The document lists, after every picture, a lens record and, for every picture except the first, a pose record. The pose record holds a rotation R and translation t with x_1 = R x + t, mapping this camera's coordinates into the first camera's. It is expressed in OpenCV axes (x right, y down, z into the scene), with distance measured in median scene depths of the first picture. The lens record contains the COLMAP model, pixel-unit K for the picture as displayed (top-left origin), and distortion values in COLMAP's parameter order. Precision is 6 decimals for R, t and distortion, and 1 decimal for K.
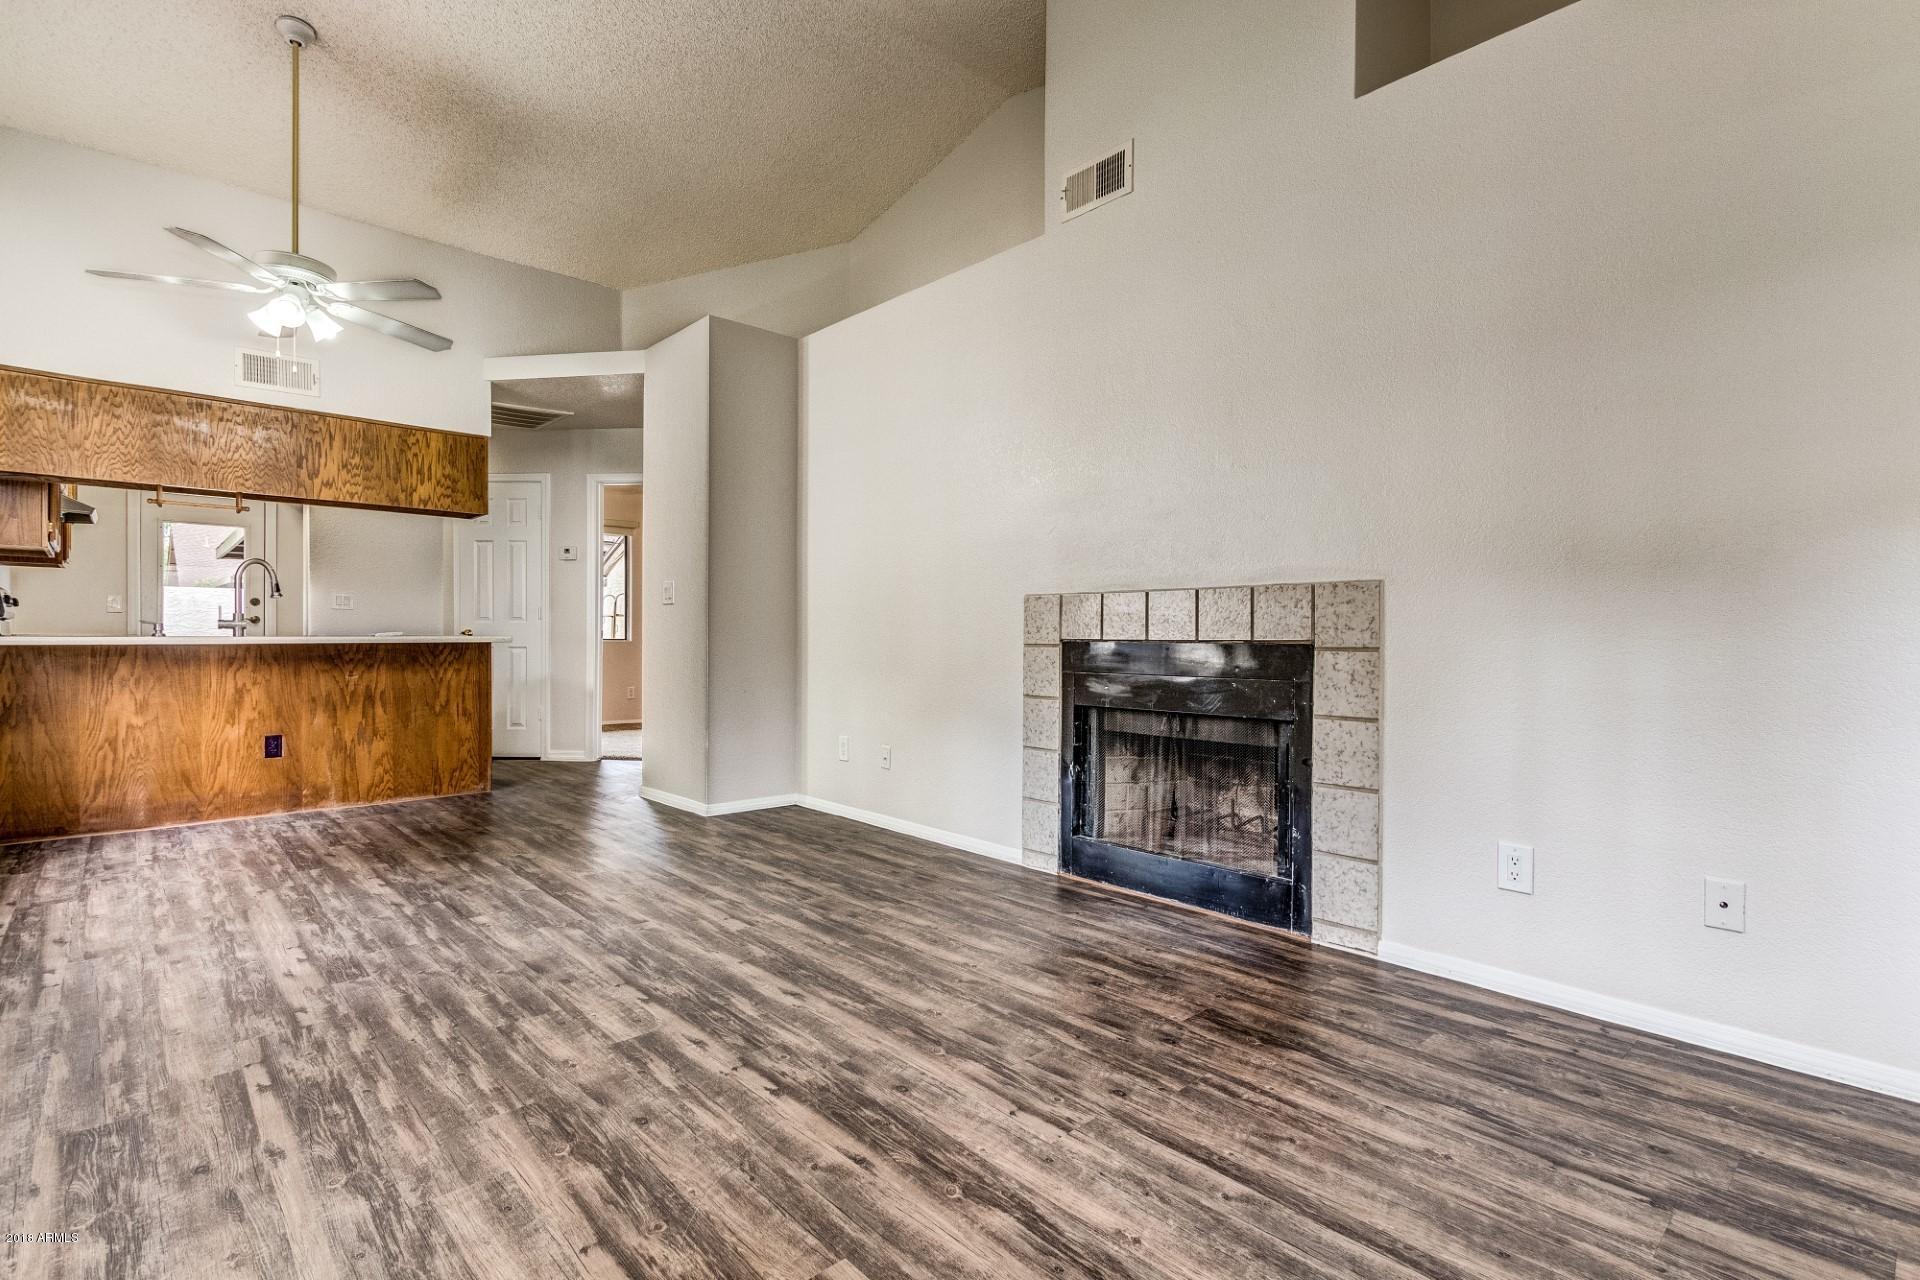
lens RADIAL K [[900.9, 0, 986.1], [0, 900.9, 652.4], [0, 0, 1]] dist [0.004200, -0.001552]
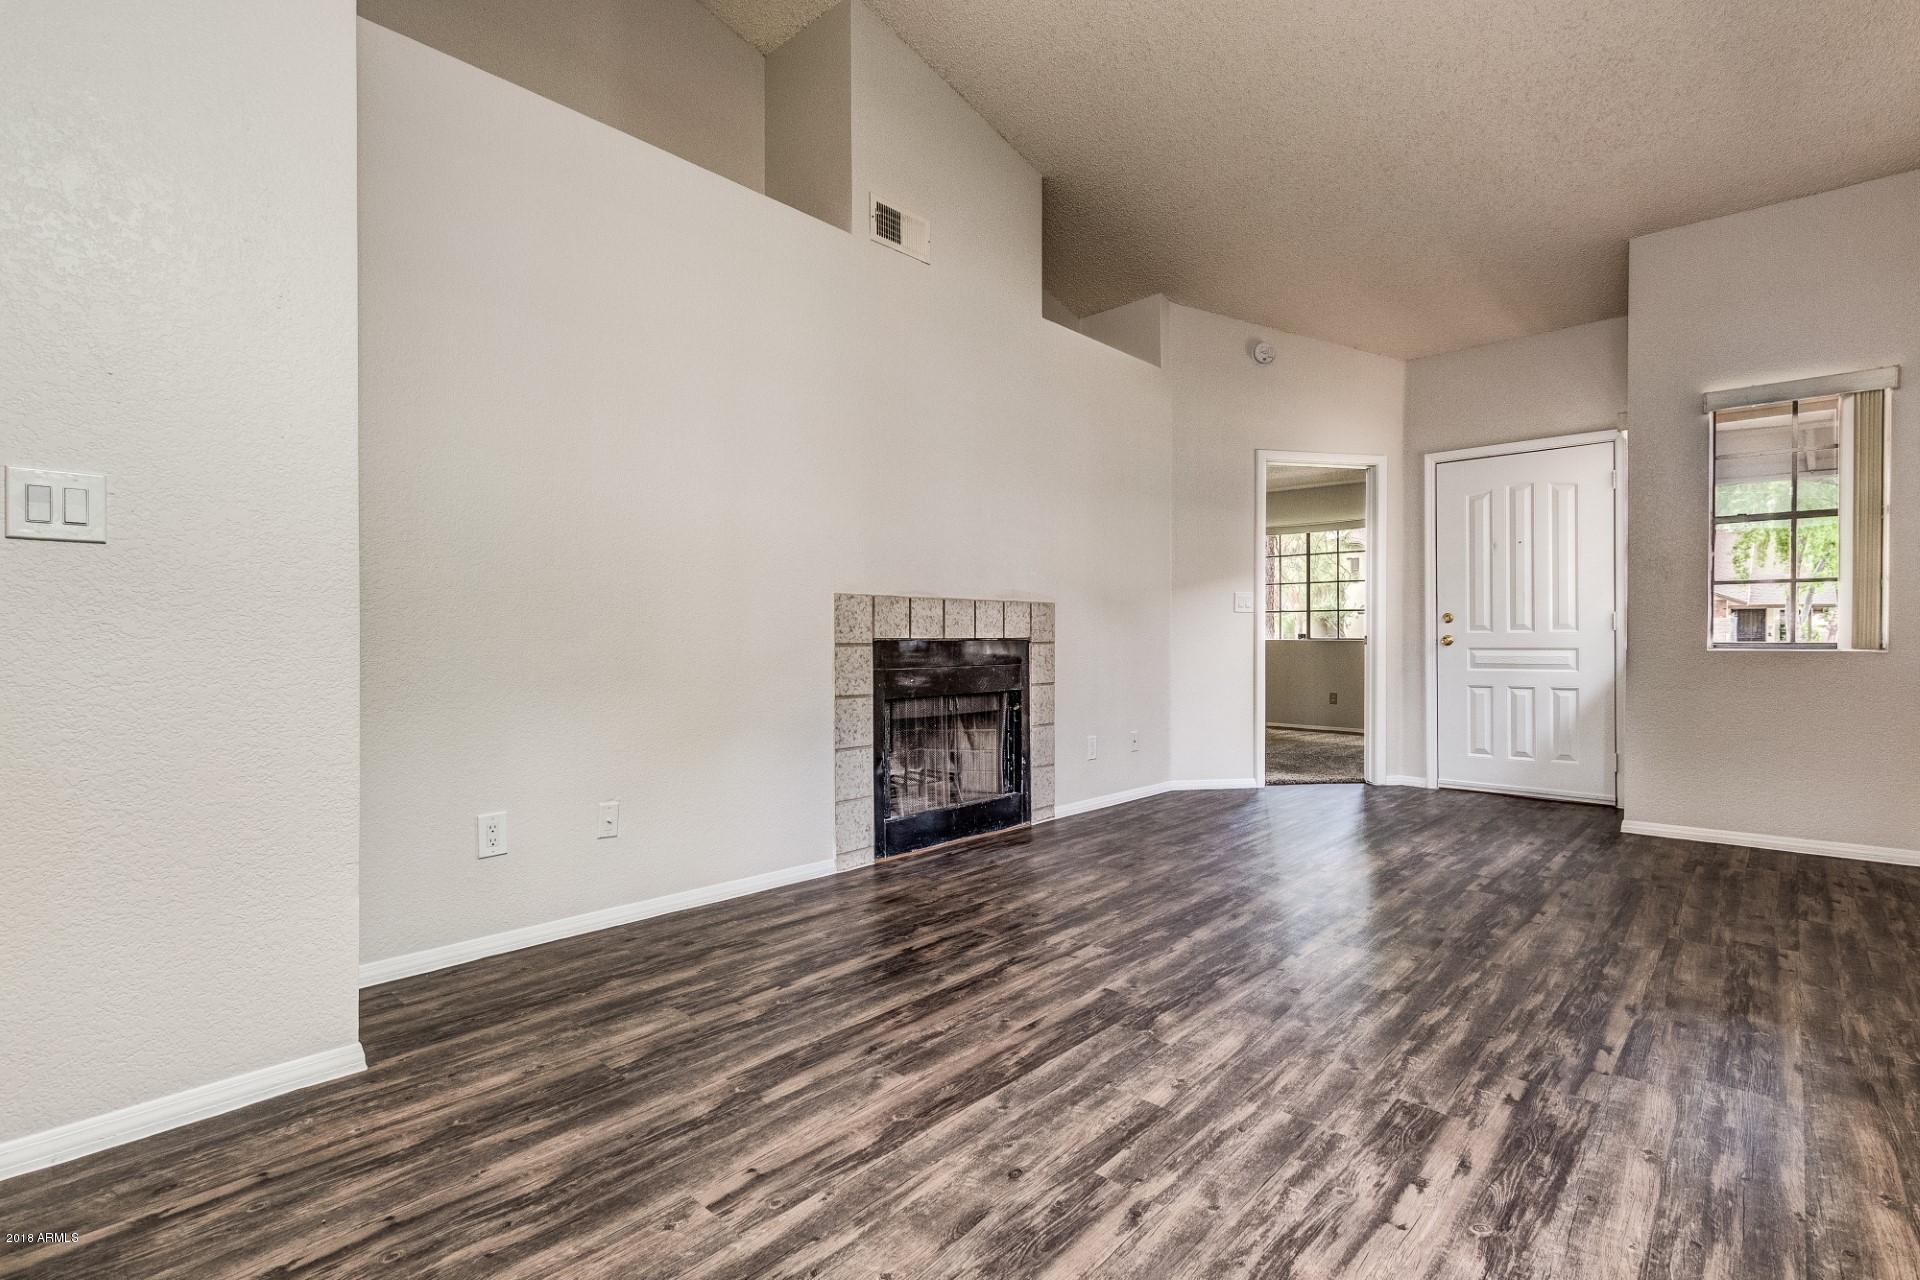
lens RADIAL K [[900.9, 0, 944.6], [0, 900.9, 648.2], [0, 0, 1]] dist [0.004200, -0.001552]
pose [[-0.056553, -0.021013, 0.998178, -1.110696], [0.014870, 0.999650, 0.021886, -0.028925], [-0.998289, 0.016081, -0.056221, 1.119908]]
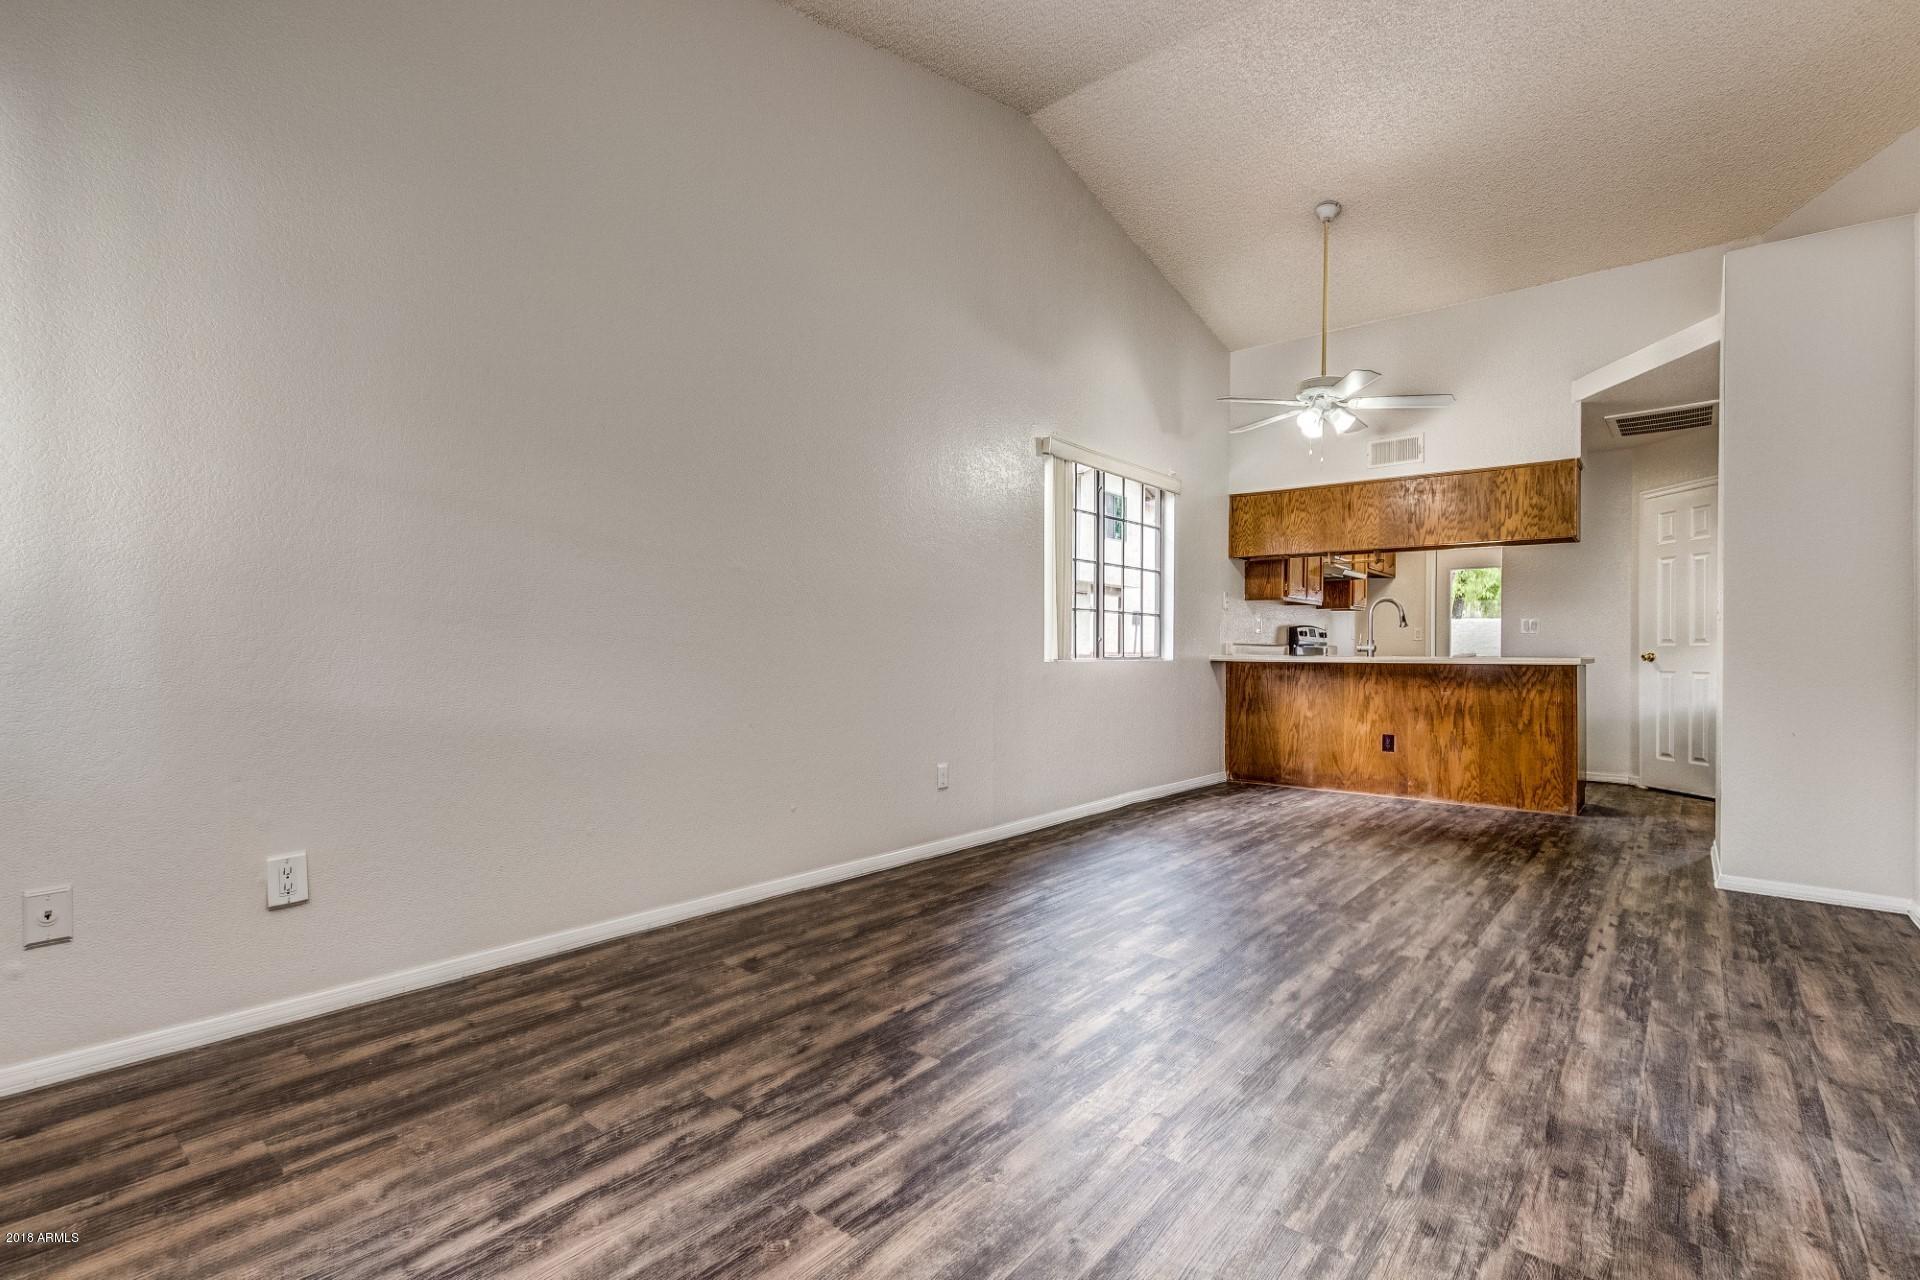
lens RADIAL K [[874.5, 0, 952.0], [0, 874.5, 652.5], [0, 0, 1]] dist [0.008921, -0.003325]
pose [[0.105276, -0.001144, -0.994442, 0.570618], [-0.027657, 0.999609, -0.004078, -0.003092], [0.994058, 0.027933, 0.105203, 0.369914]]
